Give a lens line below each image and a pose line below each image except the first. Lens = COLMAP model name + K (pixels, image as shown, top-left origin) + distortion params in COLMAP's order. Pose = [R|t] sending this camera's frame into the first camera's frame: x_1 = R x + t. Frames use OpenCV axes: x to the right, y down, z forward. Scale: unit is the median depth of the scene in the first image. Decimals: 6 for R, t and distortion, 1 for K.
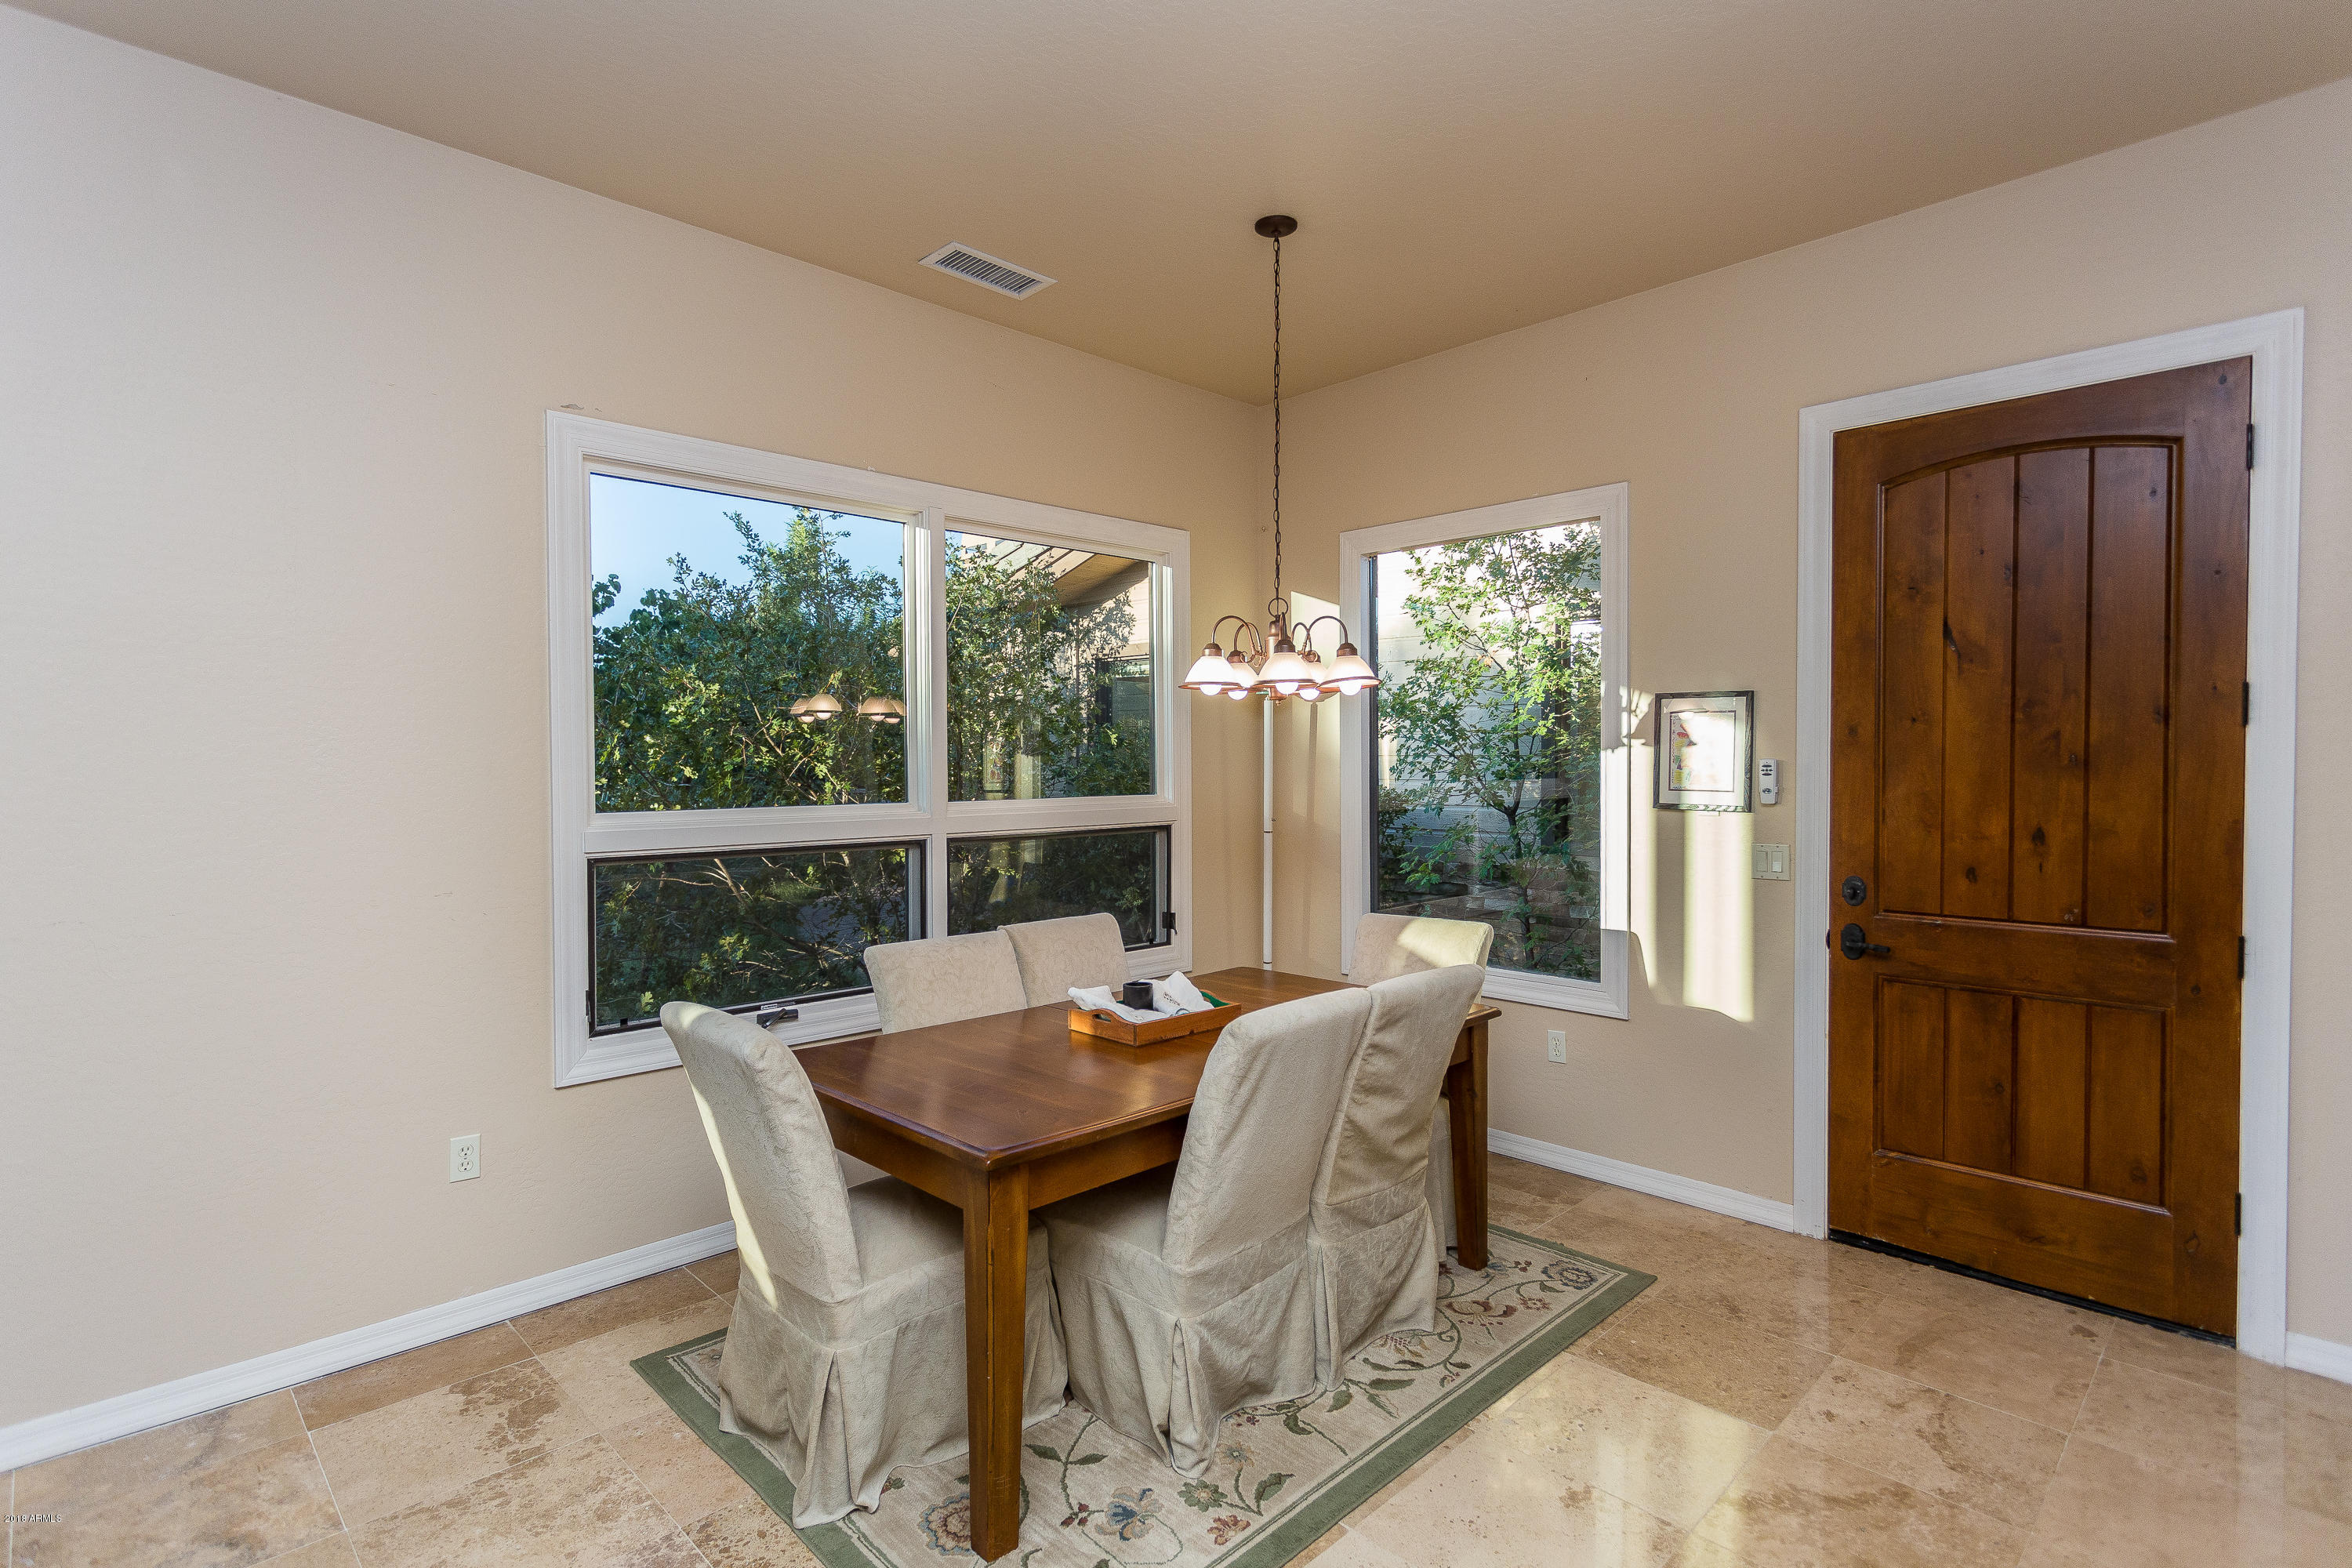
lens RADIAL K [[1142.6, 0, 1185.6], [0, 1142.6, 790.7], [0, 0, 1]] dist [-0.000434, 0.001260]
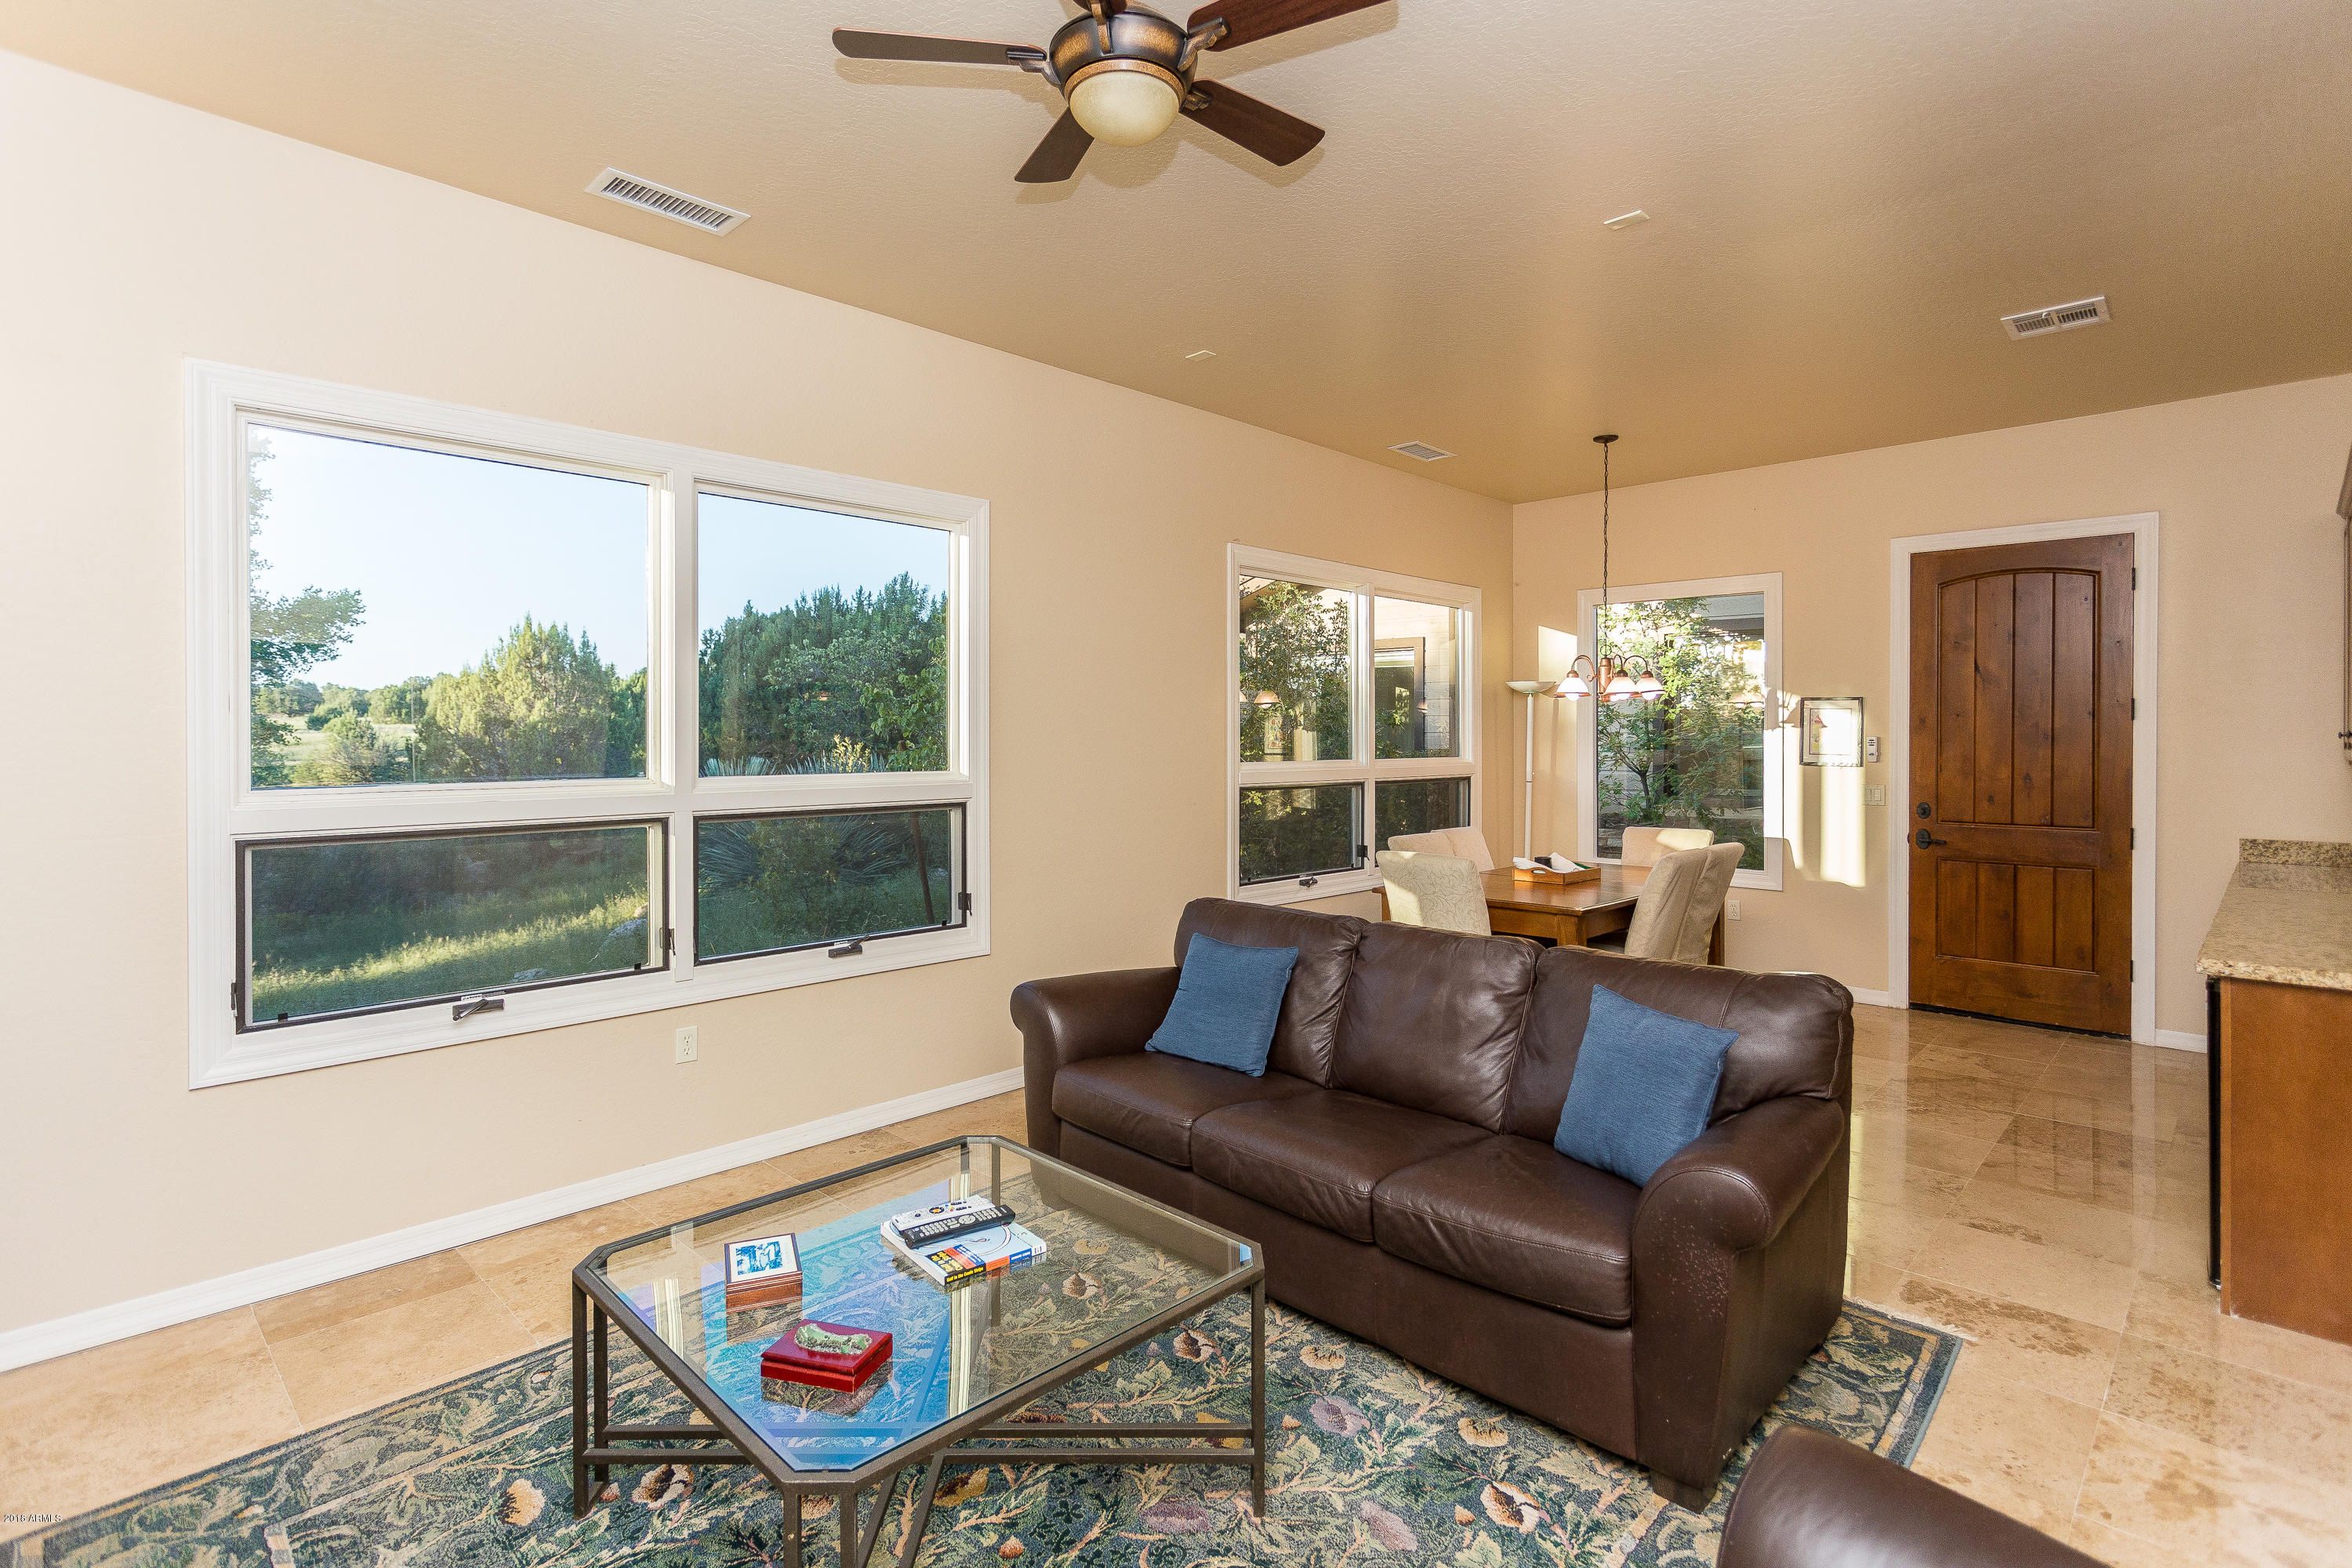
lens RADIAL K [[1142.6, 0, 1173.3], [0, 1142.6, 744.1], [0, 0, 1]] dist [-0.000434, 0.001260]
pose [[0.999802, 0.005303, 0.019163, -0.639047], [-0.005000, 0.999862, -0.015847, 0.019156], [-0.019244, 0.015748, 0.999691, -0.784316]]
